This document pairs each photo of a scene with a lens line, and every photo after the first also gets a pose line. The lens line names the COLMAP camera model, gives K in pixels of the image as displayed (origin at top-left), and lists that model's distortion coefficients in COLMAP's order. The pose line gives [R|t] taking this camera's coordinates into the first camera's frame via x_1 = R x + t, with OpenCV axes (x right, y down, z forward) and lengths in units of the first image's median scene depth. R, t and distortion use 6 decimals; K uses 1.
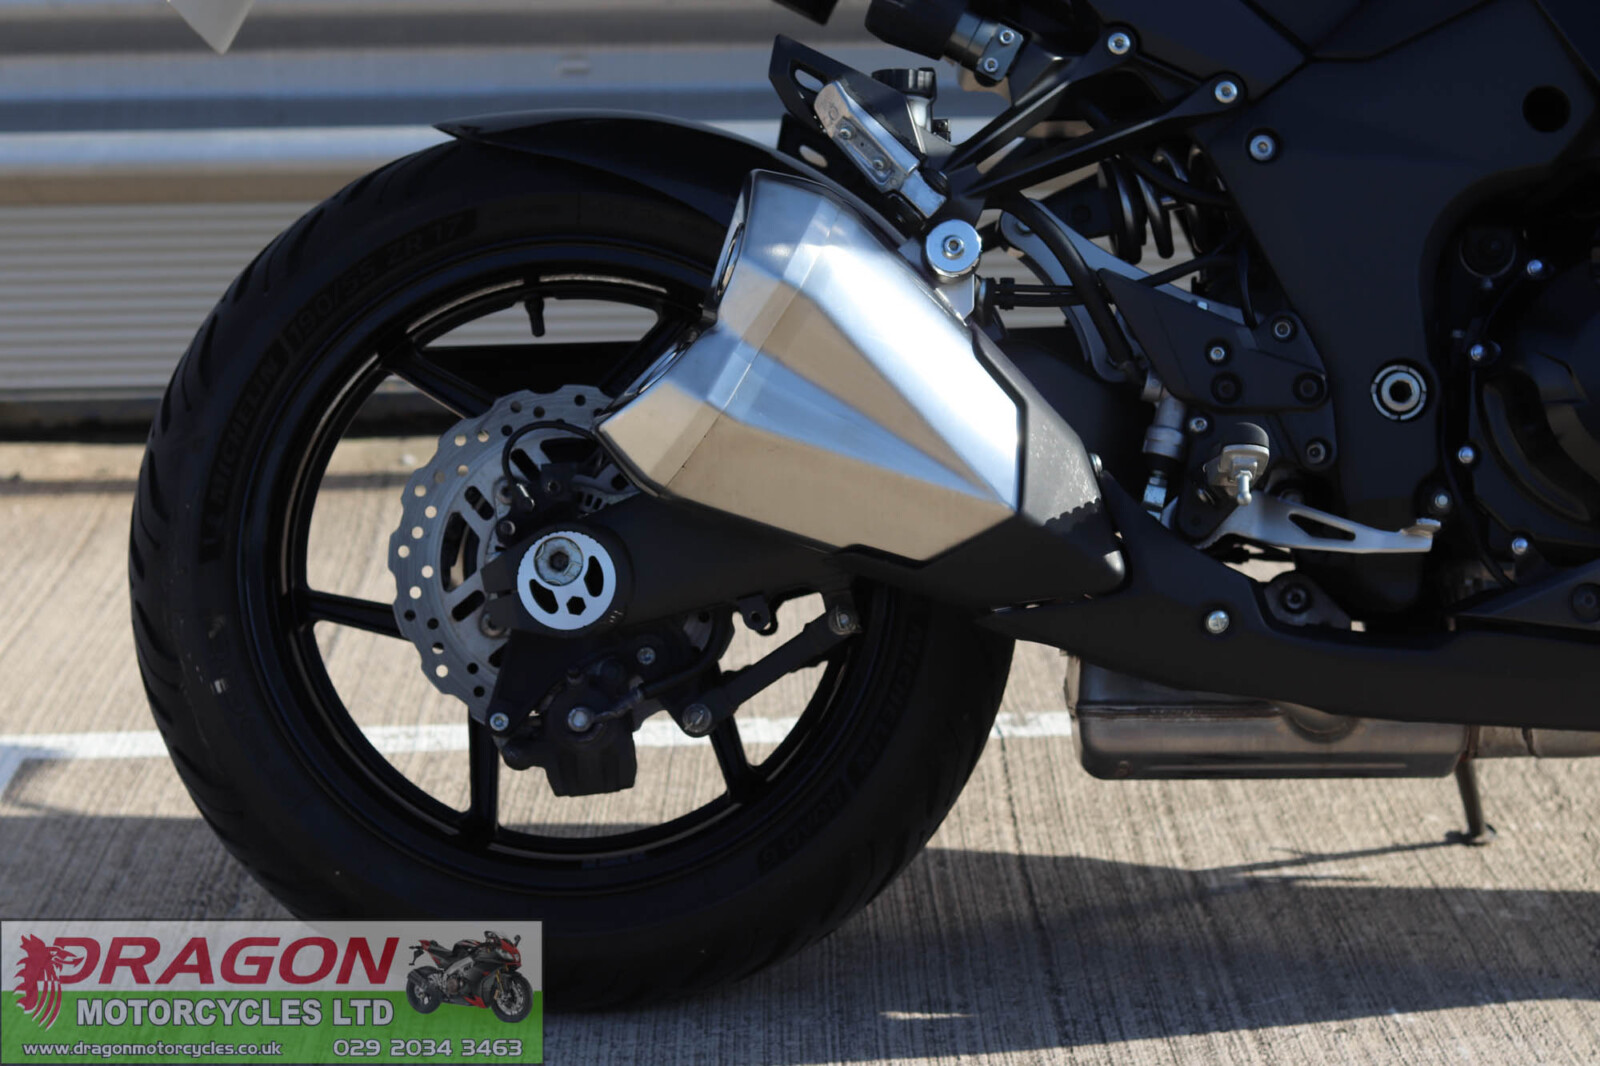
lens RADIAL K [[3785.9, 0, 797.6], [0, 3785.9, 531.9], [0, 0, 1]] dist [-0.091330, 0.000000]
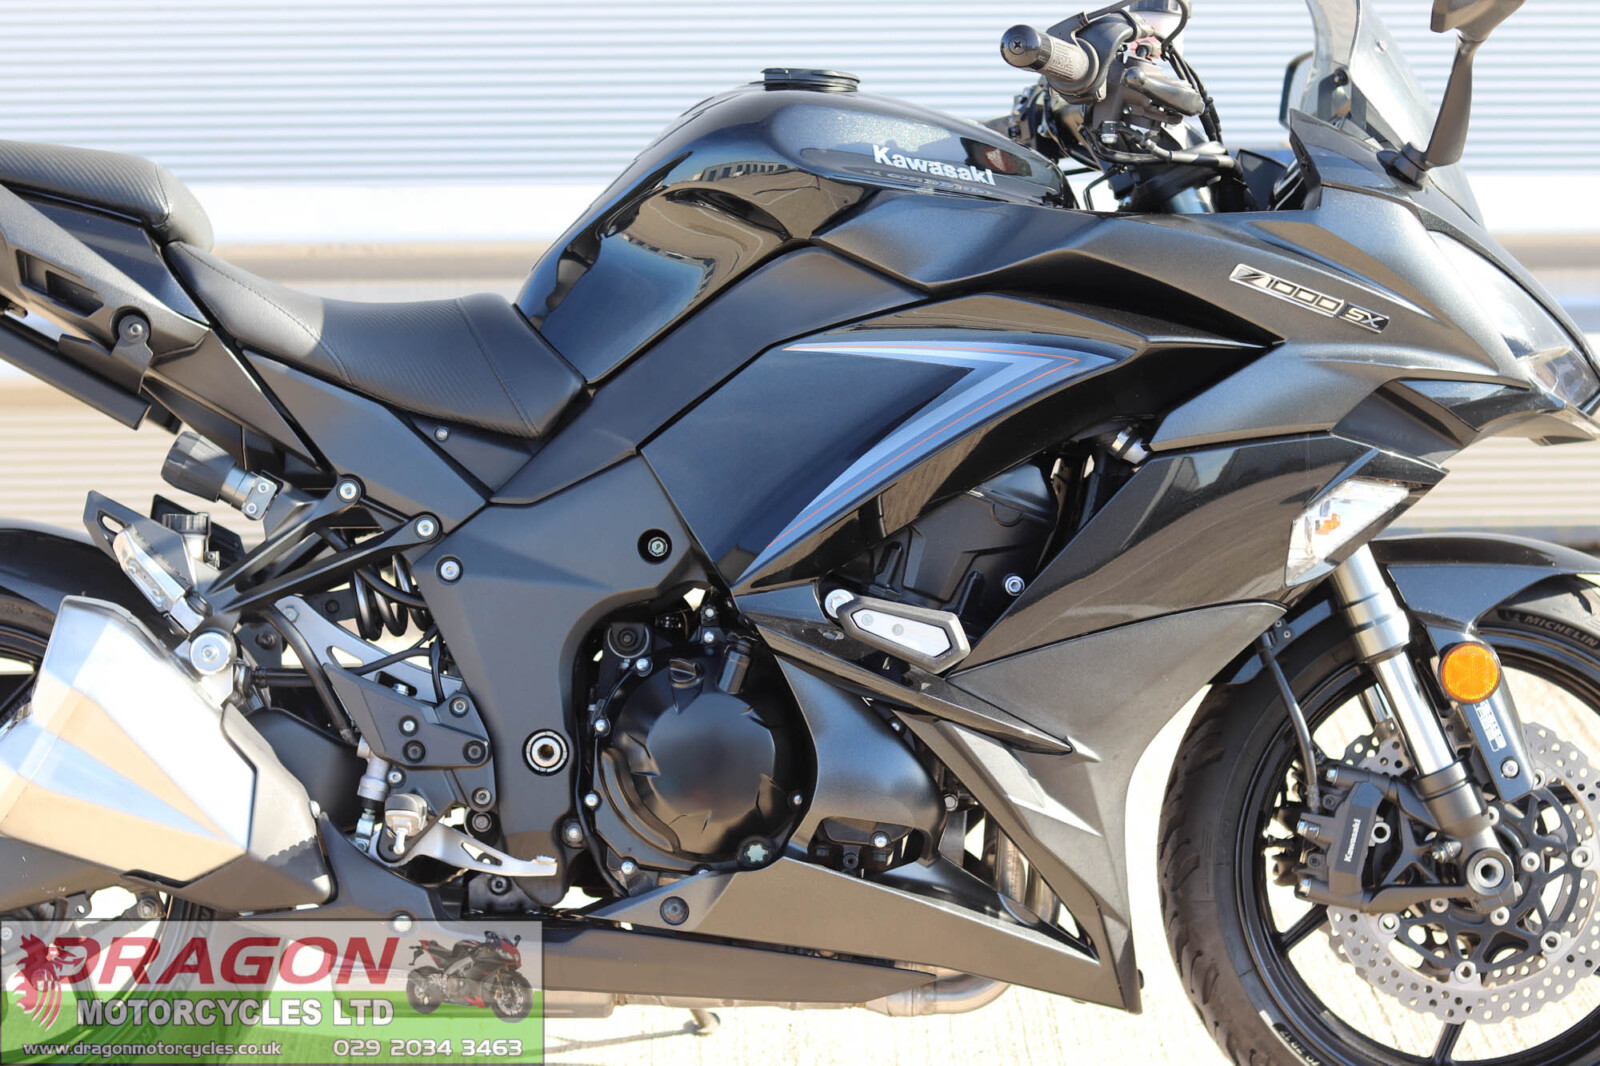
lens RADIAL K [[3785.9, 0, 799.2], [0, 3785.9, 535.6], [0, 0, 1]] dist [-0.091330, 0.000000]
pose [[0.999780, 0.006945, 0.019783, 0.224575], [-0.007671, 0.999291, 0.036861, -0.167566], [-0.019513, -0.037005, 0.999125, -0.371080]]
